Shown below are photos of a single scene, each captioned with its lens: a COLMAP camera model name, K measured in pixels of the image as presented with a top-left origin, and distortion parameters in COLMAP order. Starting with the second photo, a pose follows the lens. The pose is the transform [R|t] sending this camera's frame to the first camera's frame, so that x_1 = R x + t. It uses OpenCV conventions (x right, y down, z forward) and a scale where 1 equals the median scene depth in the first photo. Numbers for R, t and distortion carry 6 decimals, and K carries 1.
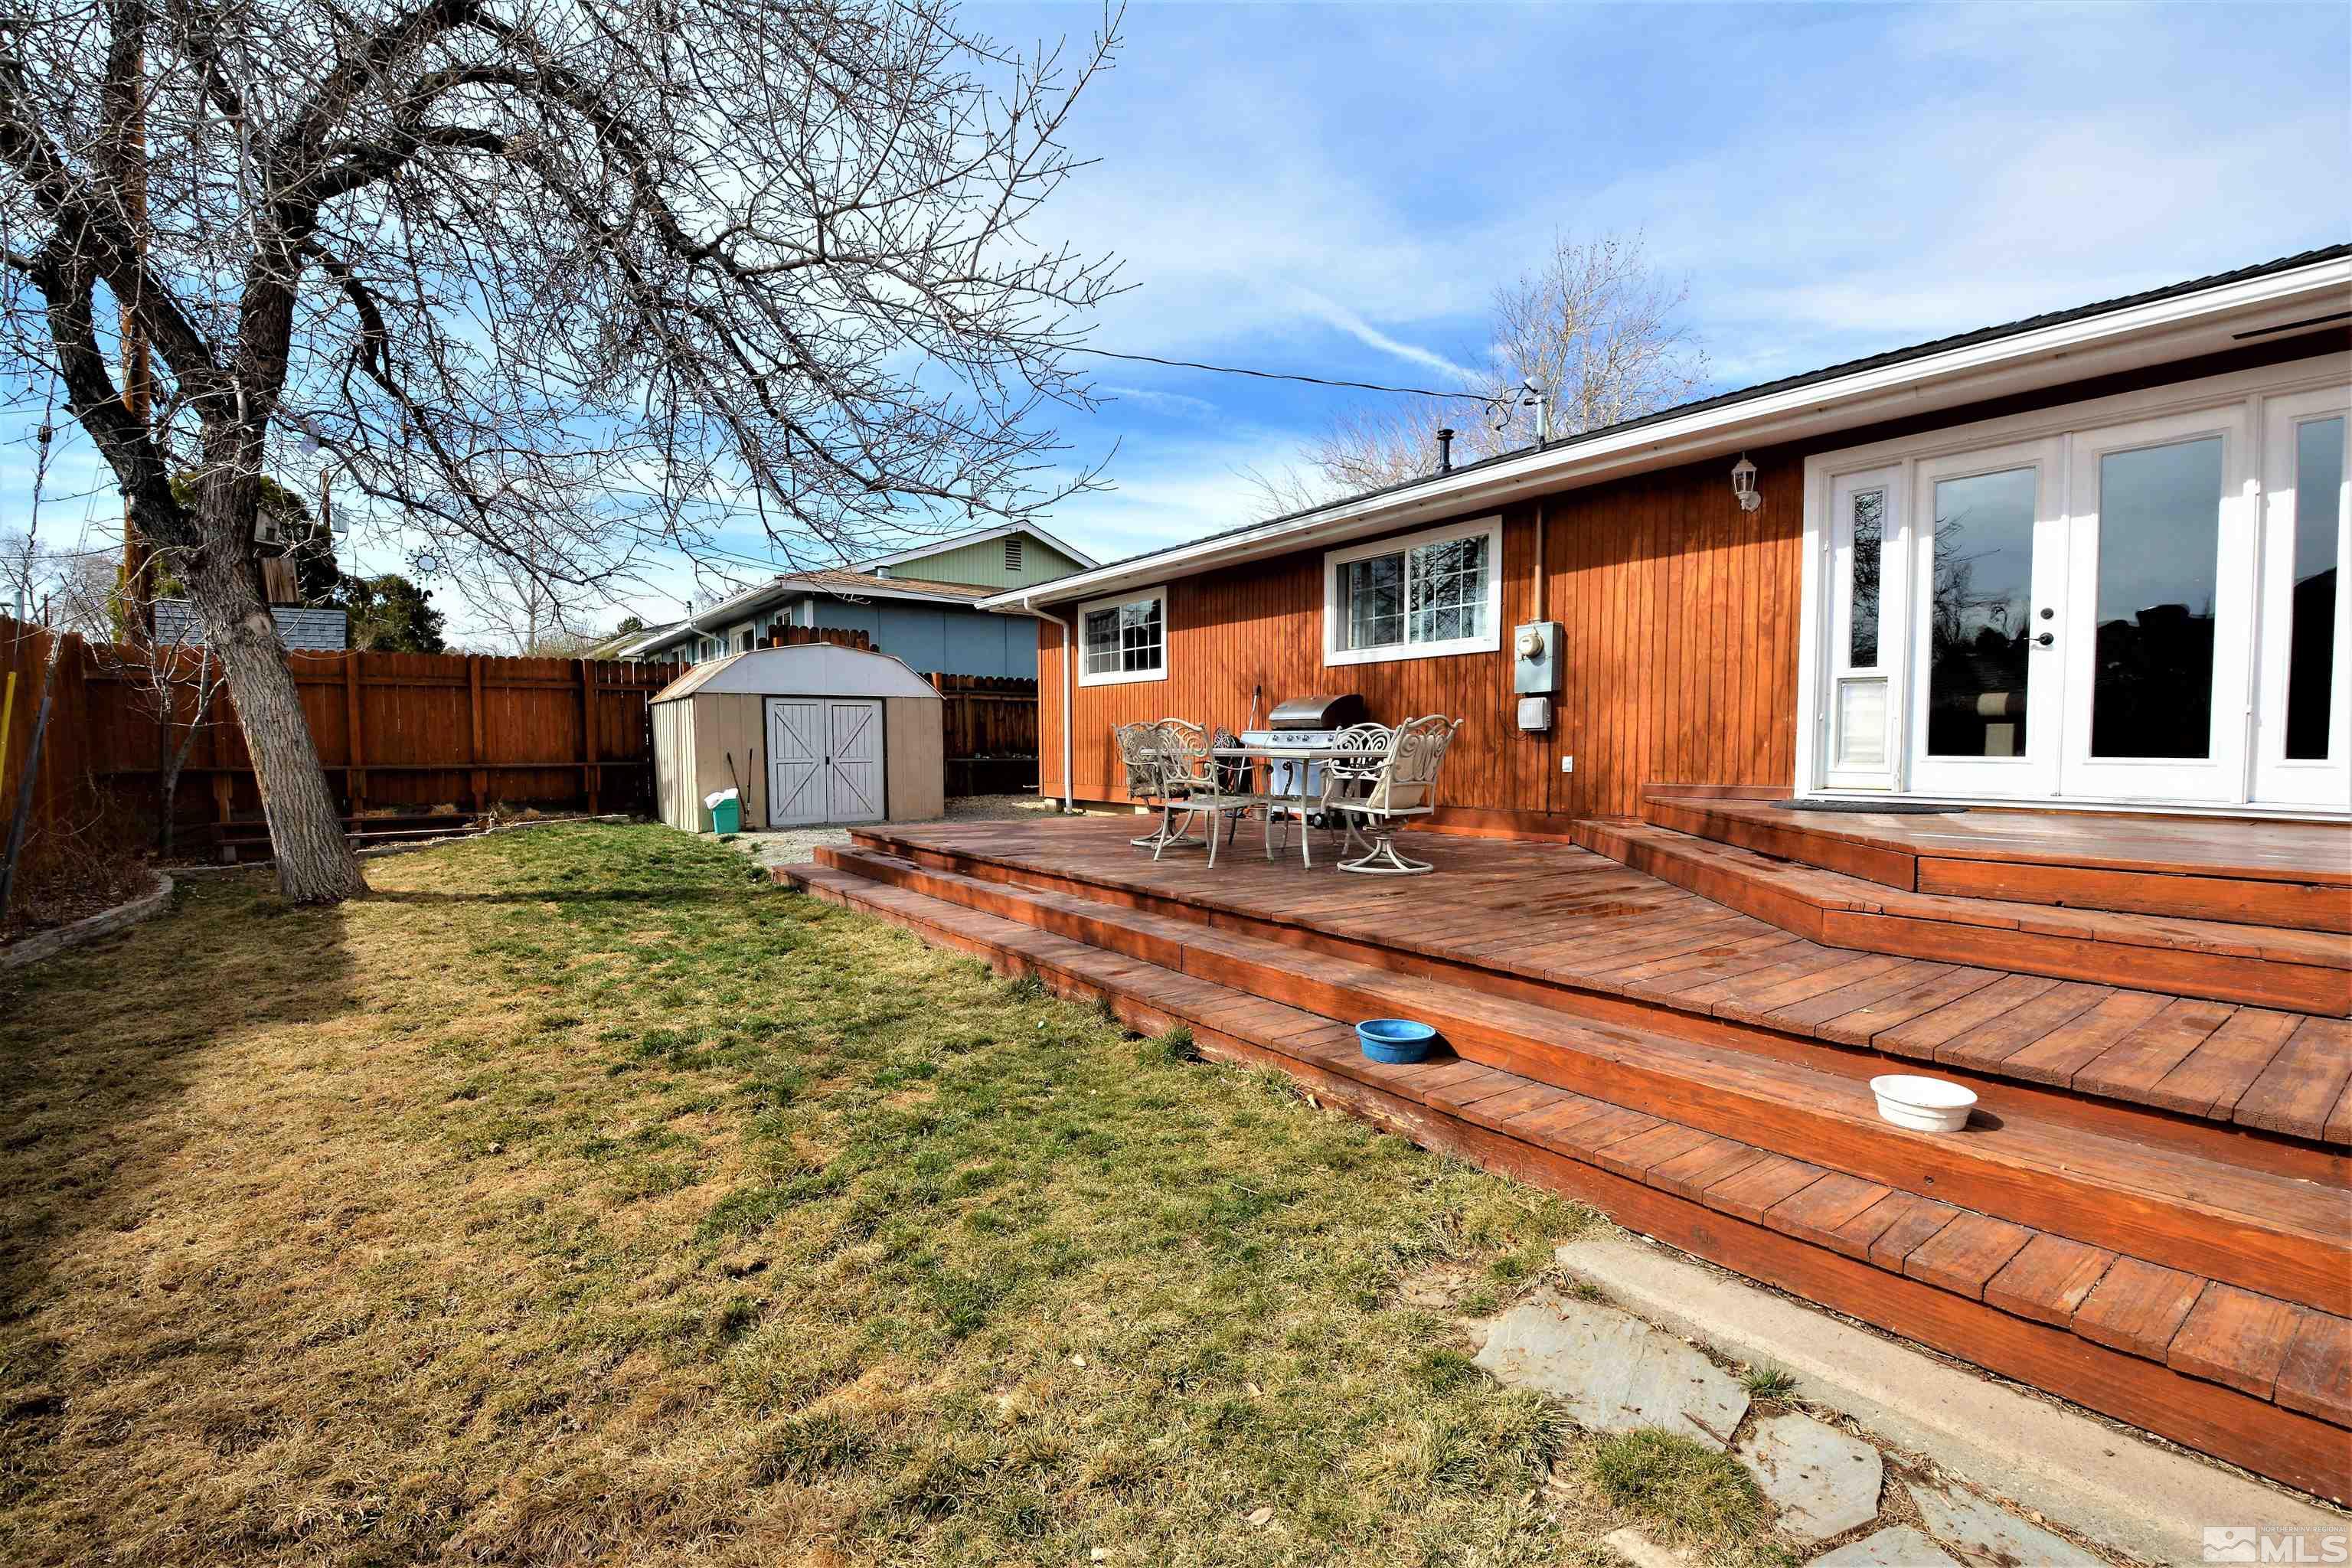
lens RADIAL K [[1025.3, 0, 1172.8], [0, 1025.3, 784.9], [0, 0, 1]] dist [0.021415, -0.026578]
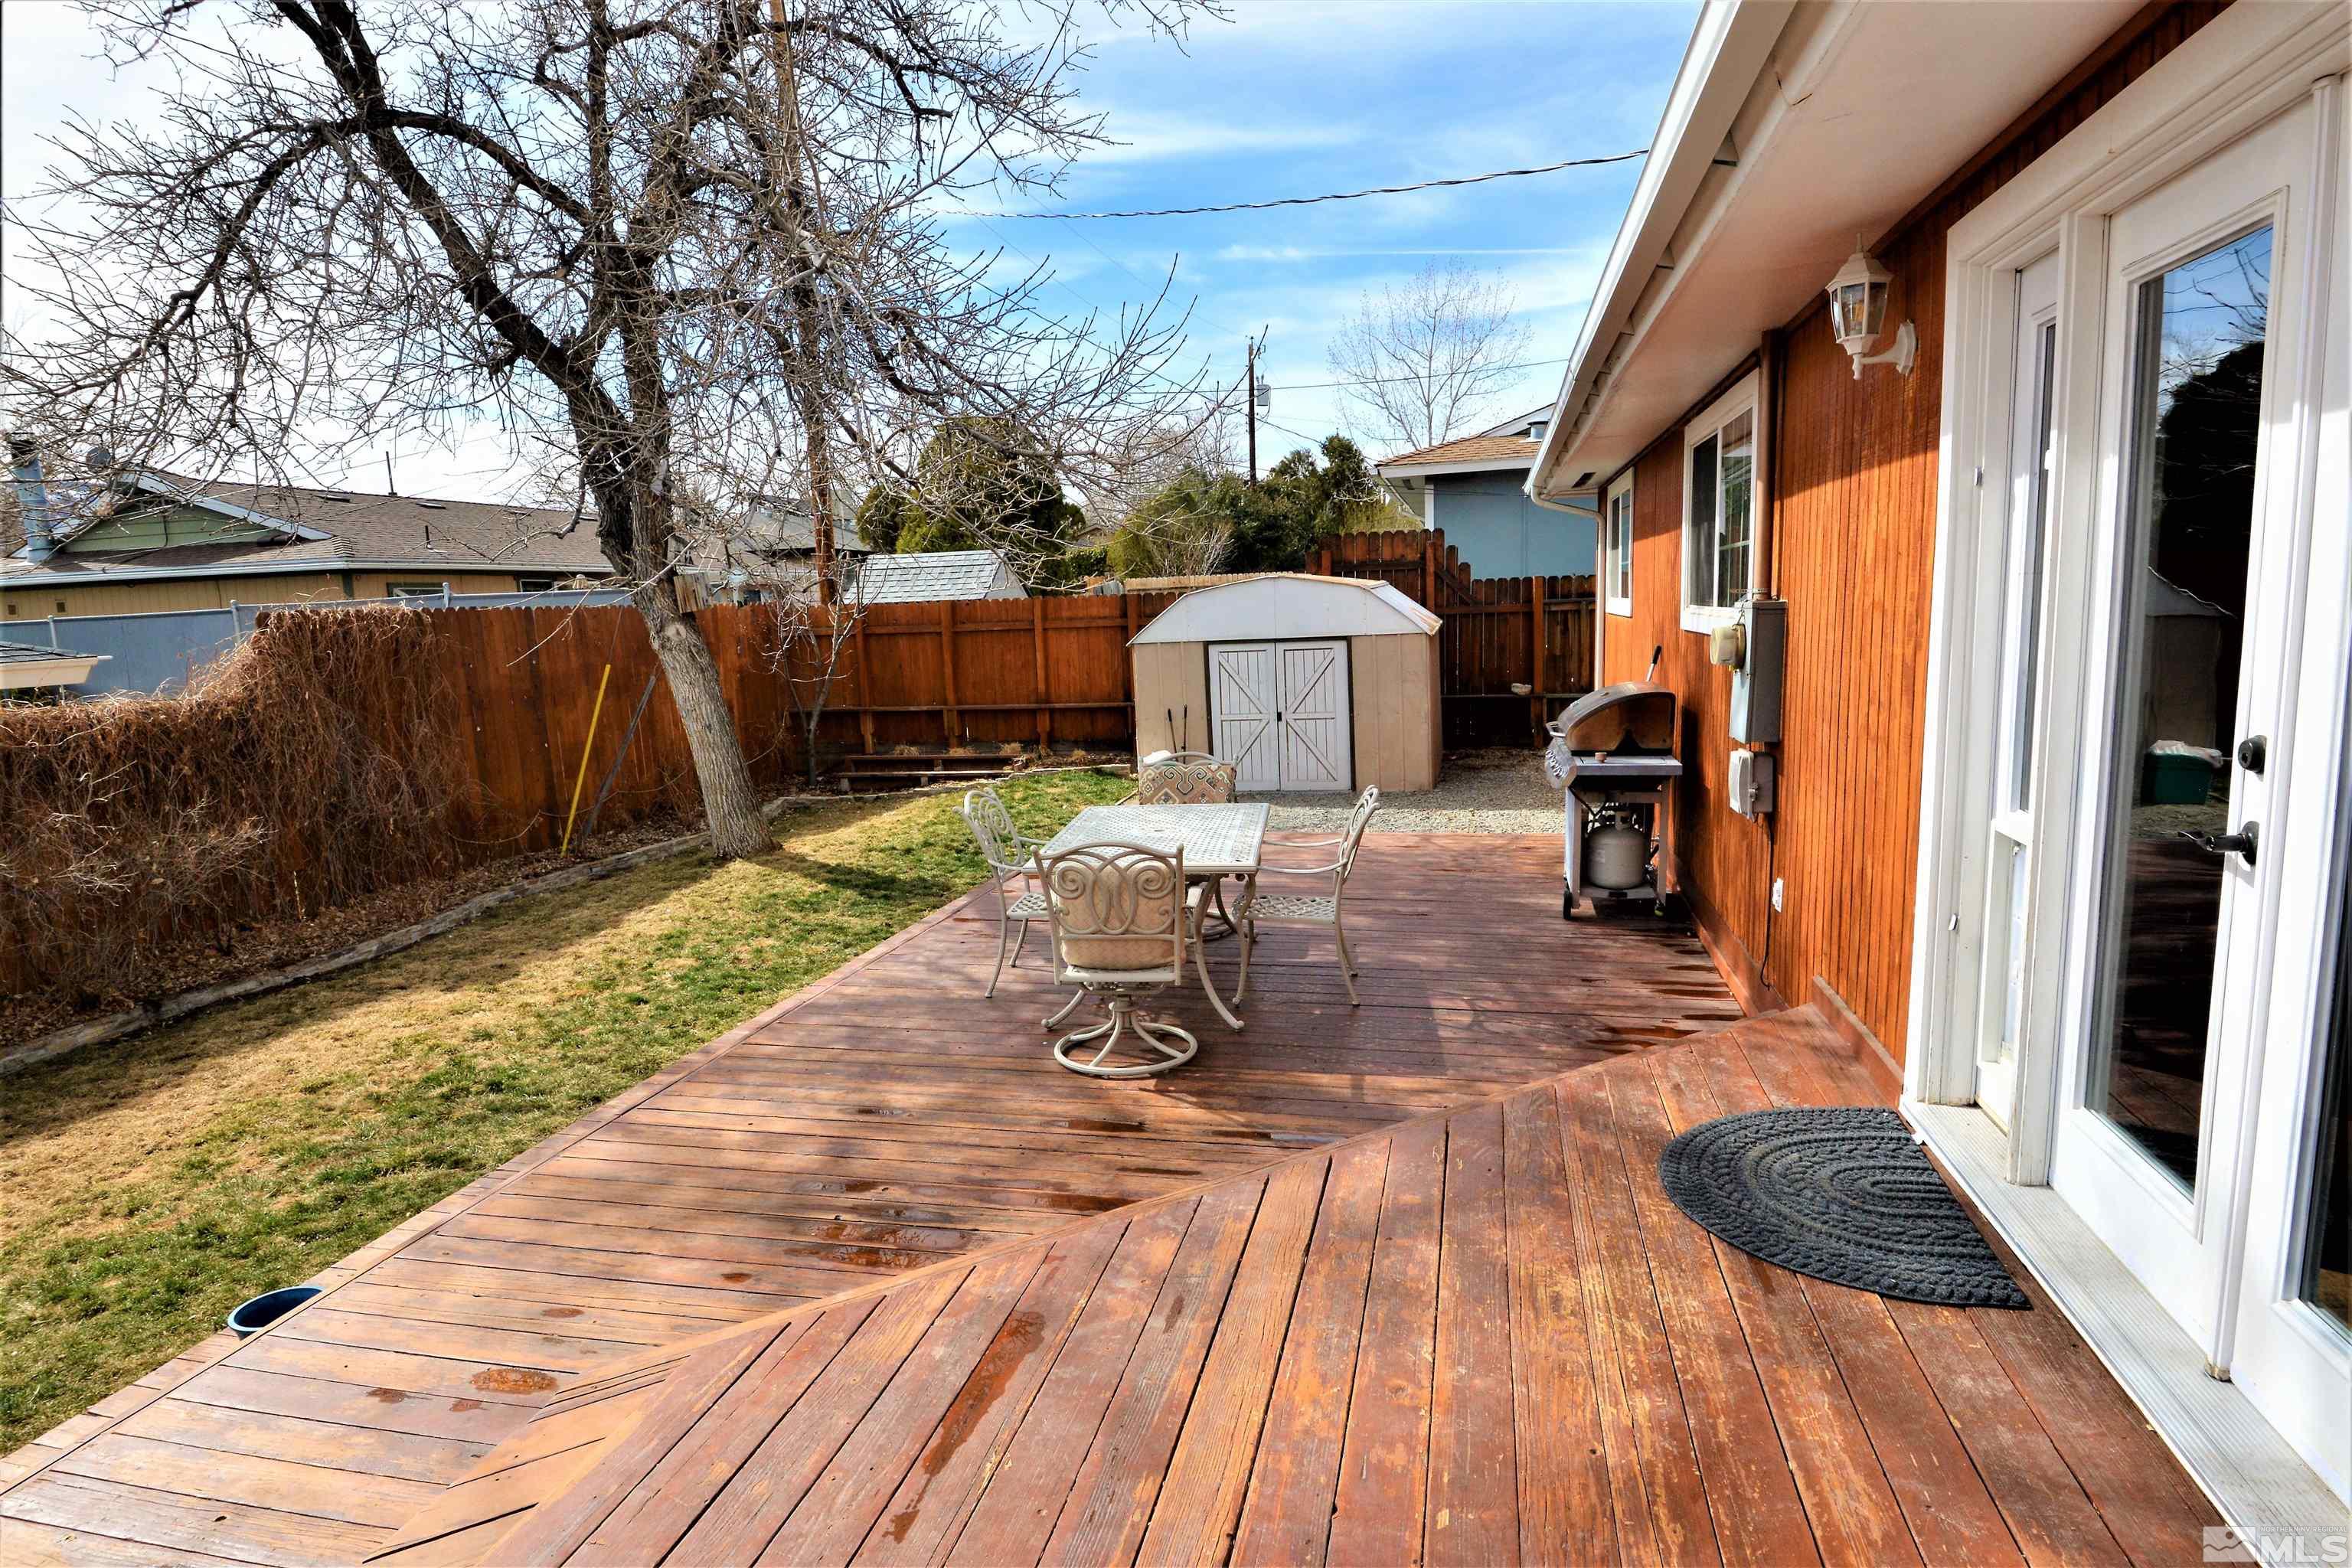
lens RADIAL K [[1323.1, 0, 1171.9], [0, 1323.1, 791.4], [0, 0, 1]] dist [-0.000044, -0.001074]
pose [[0.659537, 0.086491, -0.746680, 0.444321], [0.000966, 0.993260, 0.115908, -0.095923], [0.751672, -0.077167, 0.655007, 0.252752]]
